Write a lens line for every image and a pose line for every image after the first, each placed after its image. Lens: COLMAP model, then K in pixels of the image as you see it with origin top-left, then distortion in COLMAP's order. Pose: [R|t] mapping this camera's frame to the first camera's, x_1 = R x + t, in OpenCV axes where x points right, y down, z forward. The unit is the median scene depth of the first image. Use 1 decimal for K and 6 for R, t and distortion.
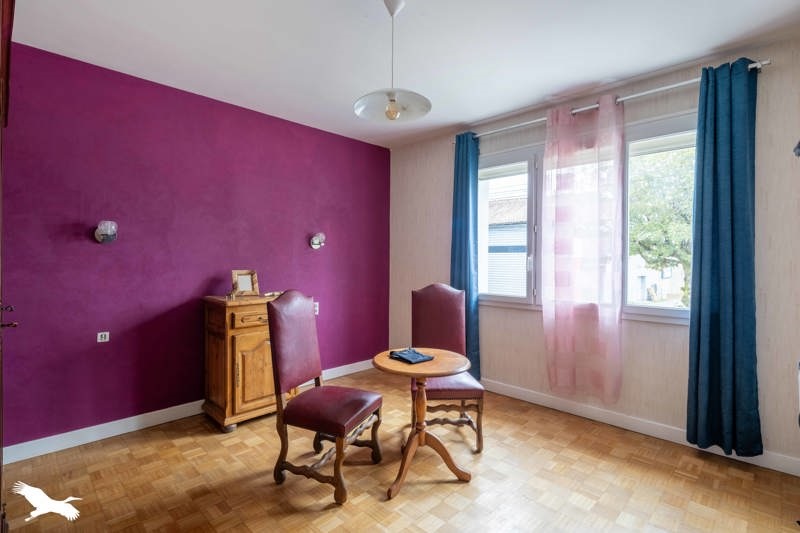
lens RADIAL K [[390.4, 0, 400.0], [0, 390.4, 266.5], [0, 0, 1]] dist [-0.000621, -0.000044]
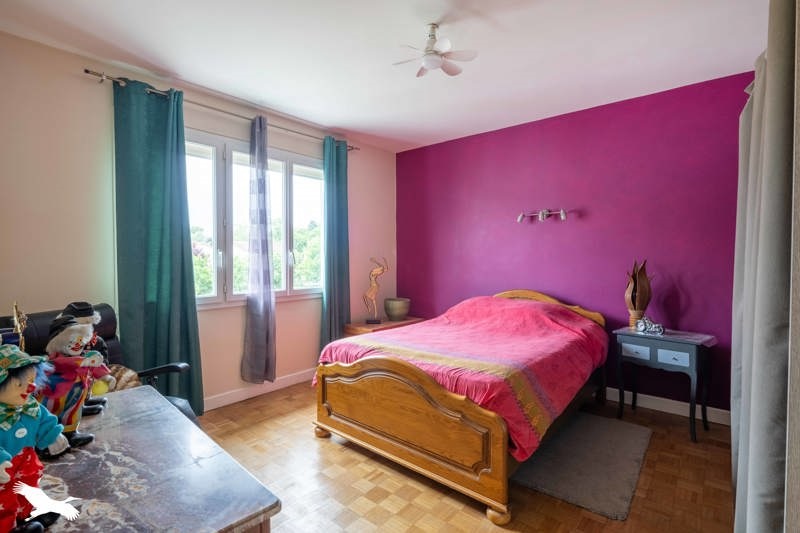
lens RADIAL K [[390.4, 0, 400.0], [0, 390.4, 266.5], [0, 0, 1]] dist [-0.000621, -0.000044]
pose [[-0.054834, -0.030786, 0.998021, -0.679041], [0.022370, 0.999236, 0.032052, -0.012370], [-0.998245, 0.024083, -0.054103, 0.687970]]
